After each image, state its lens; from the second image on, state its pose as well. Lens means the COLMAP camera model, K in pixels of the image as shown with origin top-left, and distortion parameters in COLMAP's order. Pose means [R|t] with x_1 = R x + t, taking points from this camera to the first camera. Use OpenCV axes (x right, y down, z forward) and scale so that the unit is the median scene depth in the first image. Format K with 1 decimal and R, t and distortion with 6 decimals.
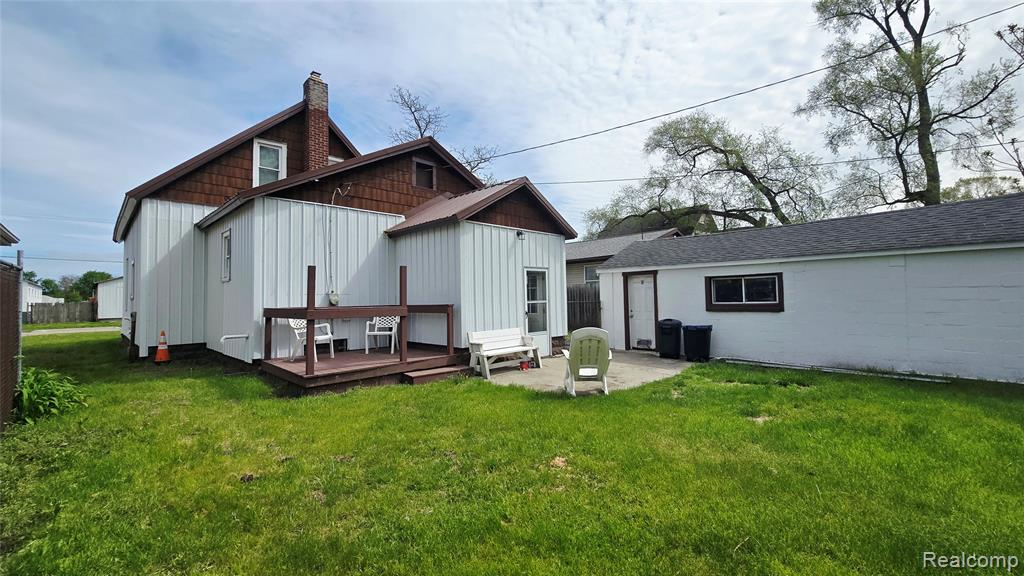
lens RADIAL K [[423.3, 0, 512.3], [0, 423.3, 283.6], [0, 0, 1]] dist [-0.003092, 0.000547]
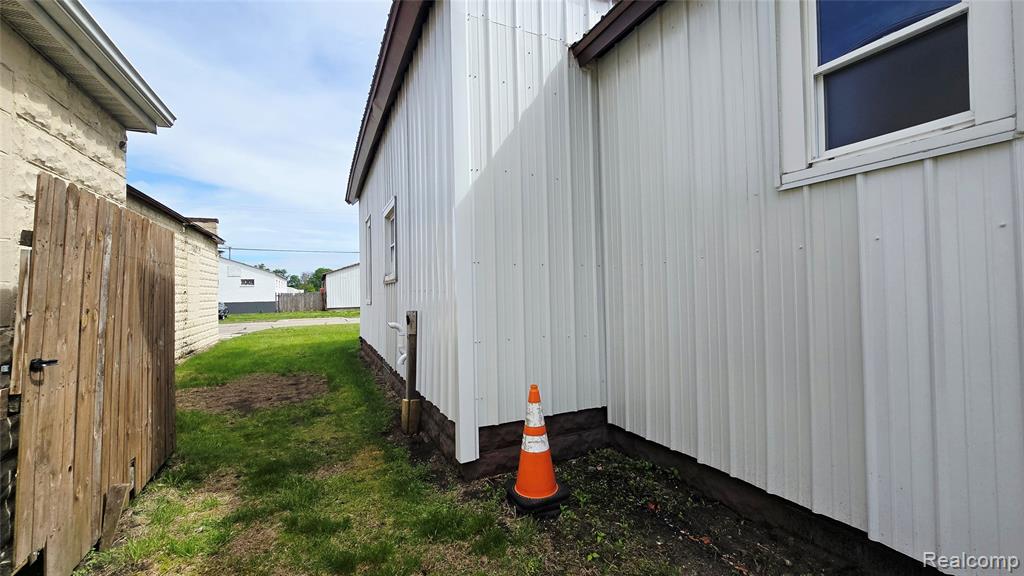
lens RADIAL K [[423.3, 0, 512.3], [0, 423.3, 283.6], [0, 0, 1]] dist [-0.003092, 0.000547]
pose [[0.936474, -0.010677, -0.350576, -0.448060], [0.019071, 0.999608, 0.020500, 0.023415], [0.350219, -0.025884, 0.936310, 0.442983]]
